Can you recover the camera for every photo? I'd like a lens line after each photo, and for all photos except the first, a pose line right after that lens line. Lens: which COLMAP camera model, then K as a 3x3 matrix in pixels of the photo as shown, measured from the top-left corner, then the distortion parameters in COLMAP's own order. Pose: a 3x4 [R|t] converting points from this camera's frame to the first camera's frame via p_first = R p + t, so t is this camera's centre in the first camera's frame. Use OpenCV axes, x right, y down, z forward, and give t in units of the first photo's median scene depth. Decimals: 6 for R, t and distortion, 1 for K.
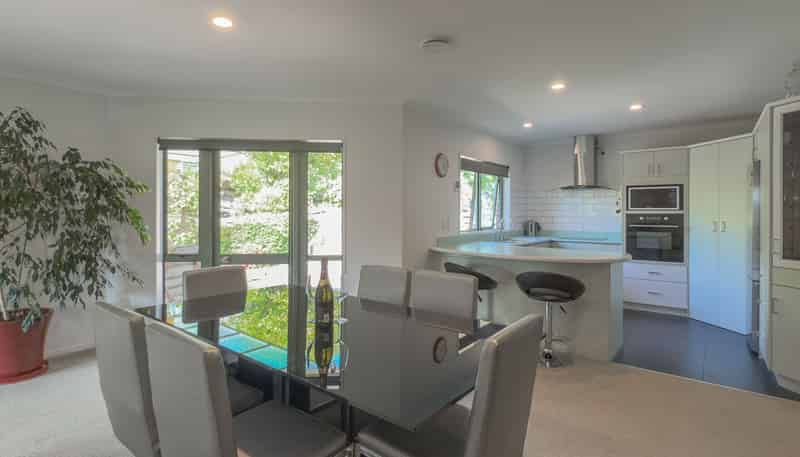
lens RADIAL K [[390.4, 0, 400.0], [0, 390.4, 228.5], [0, 0, 1]] dist [-0.001397, -0.000134]
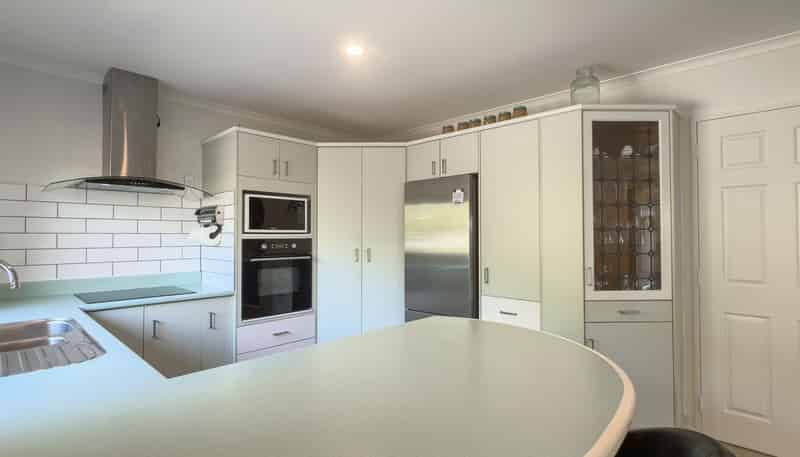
lens RADIAL K [[390.4, 0, 400.0], [0, 390.4, 228.5], [0, 0, 1]] dist [-0.001397, -0.000134]
pose [[0.079175, 0.013139, 0.996774, 0.042422], [0.042219, 0.998972, -0.016522, -0.035142], [-0.995966, 0.043391, 0.078539, 0.742093]]
